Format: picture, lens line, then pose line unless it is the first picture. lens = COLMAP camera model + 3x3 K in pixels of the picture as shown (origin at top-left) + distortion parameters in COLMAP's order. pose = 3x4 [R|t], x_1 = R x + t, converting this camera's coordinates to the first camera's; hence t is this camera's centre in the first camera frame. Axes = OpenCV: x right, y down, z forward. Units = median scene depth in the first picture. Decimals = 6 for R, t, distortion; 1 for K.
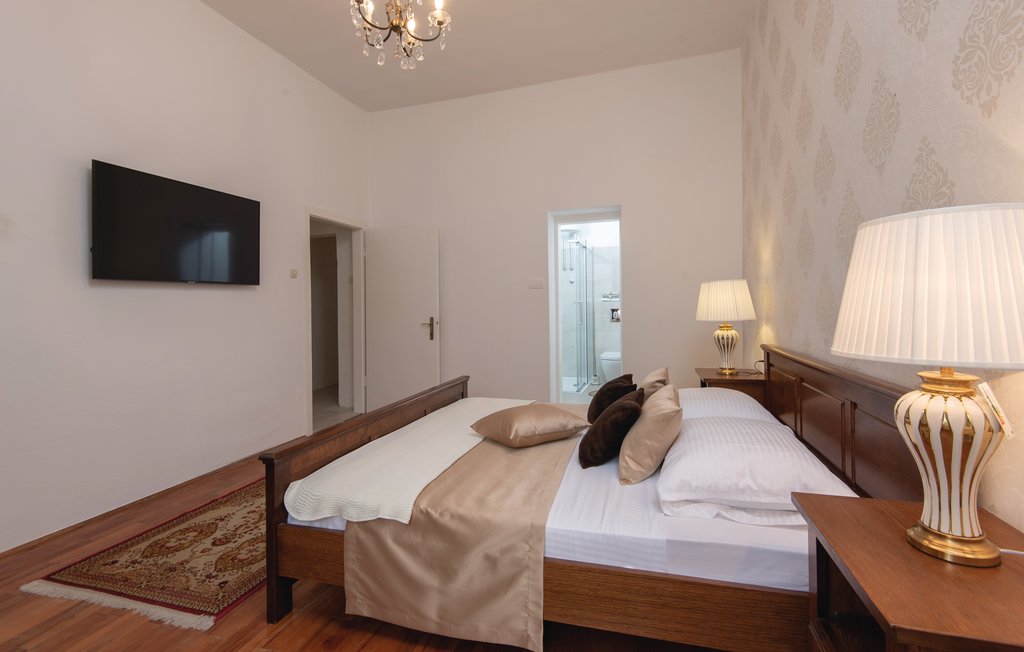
lens RADIAL K [[472.6, 0, 515.2], [0, 472.6, 319.1], [0, 0, 1]] dist [0.017012, 0.000261]
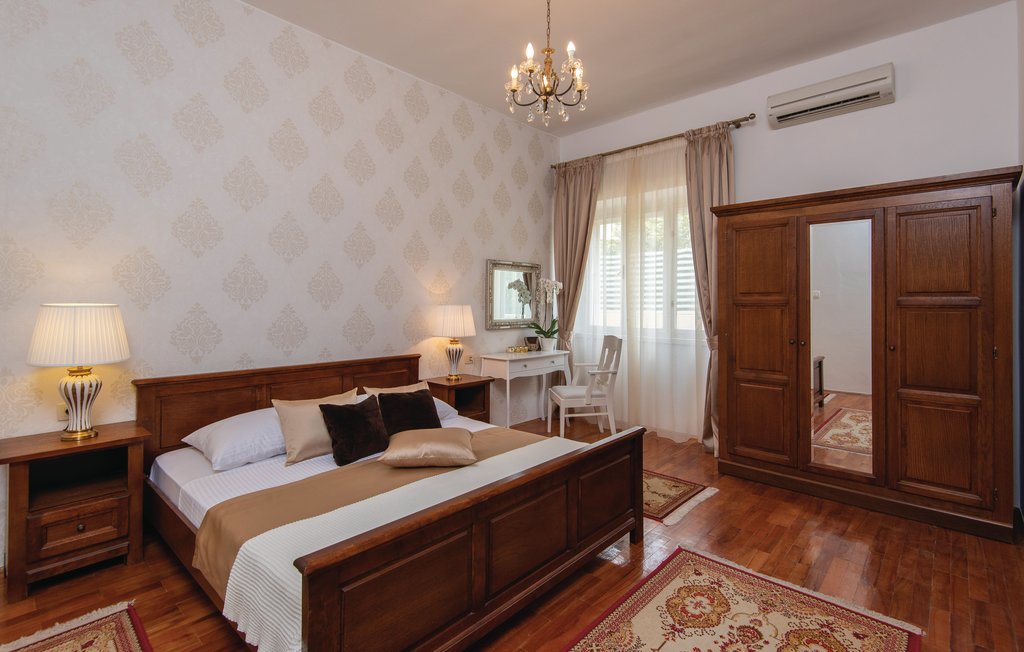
lens RADIAL K [[472.6, 0, 515.2], [0, 472.6, 319.1], [0, 0, 1]] dist [0.017012, 0.000261]
pose [[-0.895398, -0.001612, 0.445263, -0.690273], [0.023812, 0.998389, 0.051498, -0.126703], [-0.444629, 0.056714, -0.893918, 2.084937]]
